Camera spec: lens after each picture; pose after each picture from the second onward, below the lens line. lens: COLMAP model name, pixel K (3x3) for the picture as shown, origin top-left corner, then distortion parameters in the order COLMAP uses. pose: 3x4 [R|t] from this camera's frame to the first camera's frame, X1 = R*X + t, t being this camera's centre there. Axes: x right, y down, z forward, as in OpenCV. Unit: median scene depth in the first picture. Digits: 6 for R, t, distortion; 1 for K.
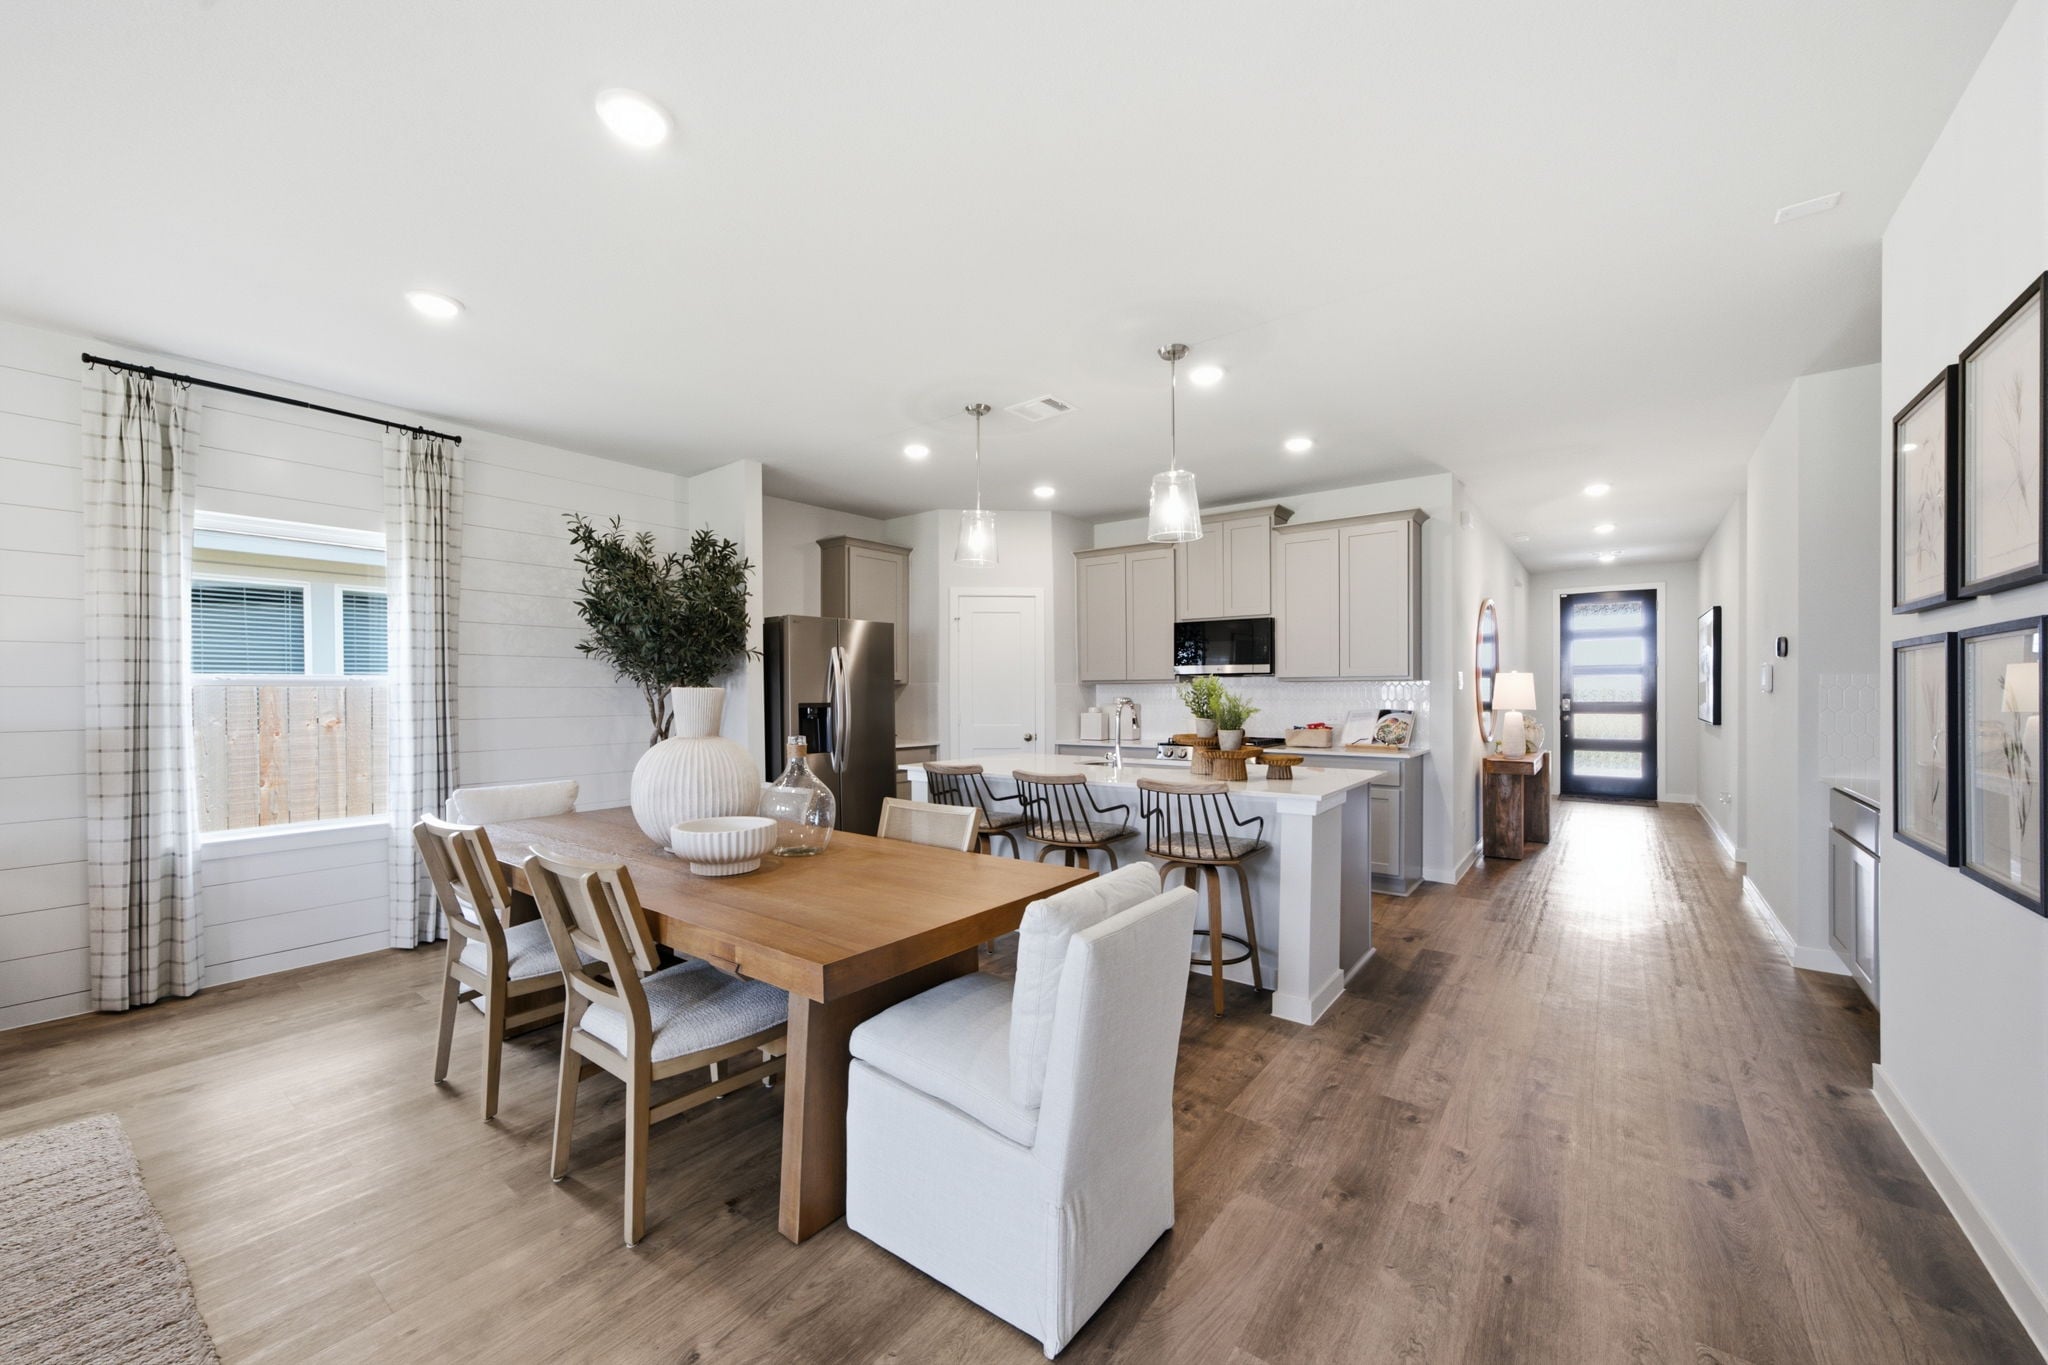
lens RADIAL K [[773.3, 0, 1006.4], [0, 773.3, 689.1], [0, 0, 1]] dist [-0.007095, 0.003064]
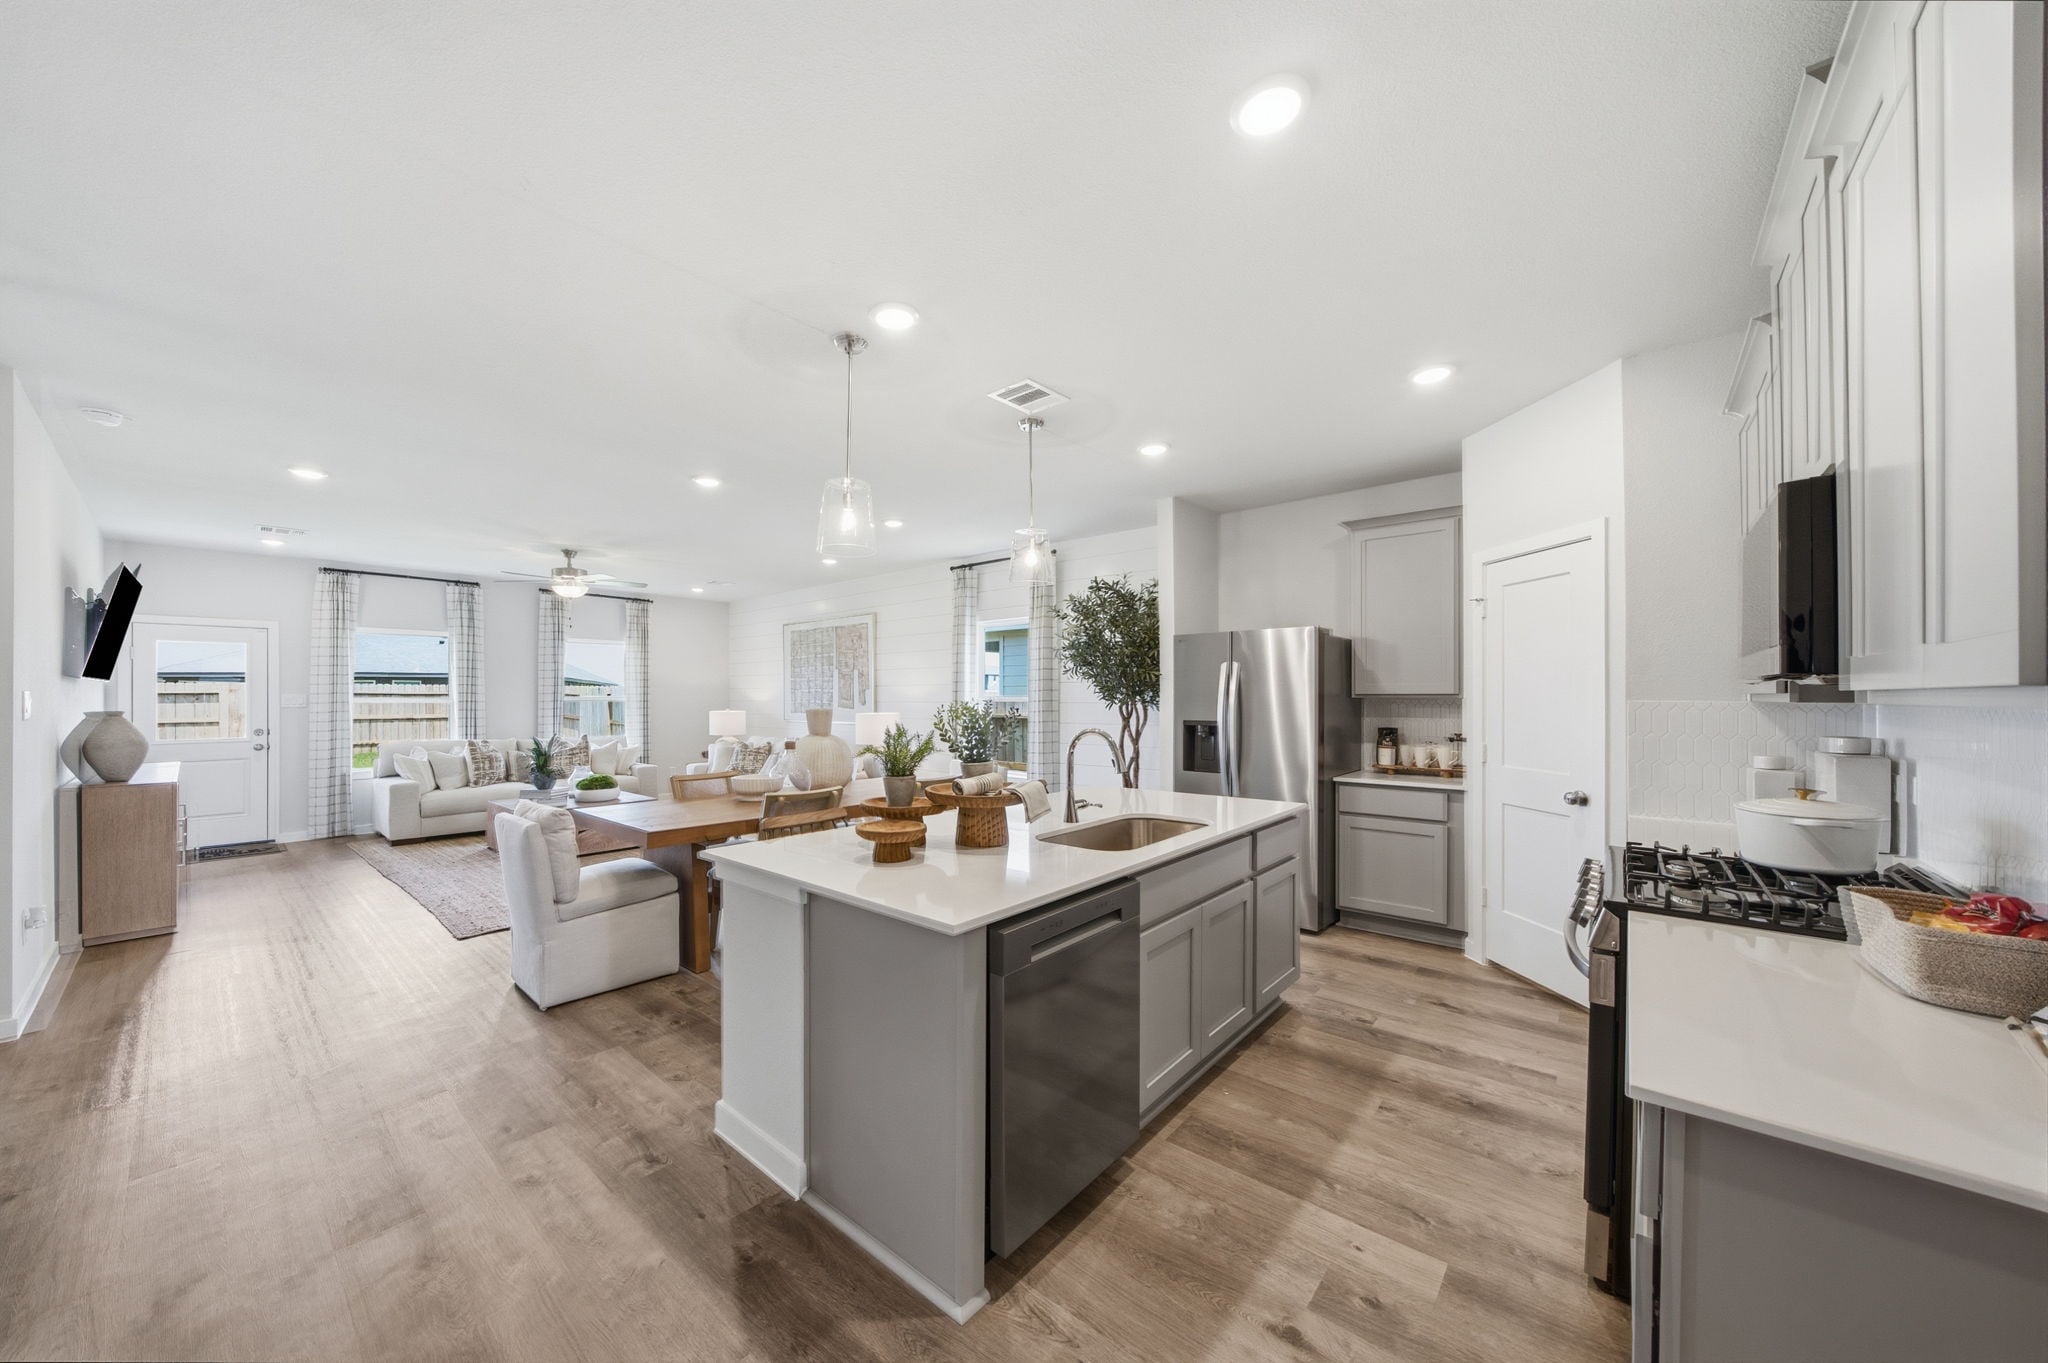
lens RADIAL K [[717.9, 0, 1017.0], [0, 717.9, 685.6], [0, 0, 1]] dist [-0.012015, 0.000061]
pose [[-0.038686, -0.010957, -0.999191, 0.624945], [0.005676, 0.999921, -0.011185, -0.015600], [0.999235, -0.006104, -0.038621, 0.736386]]
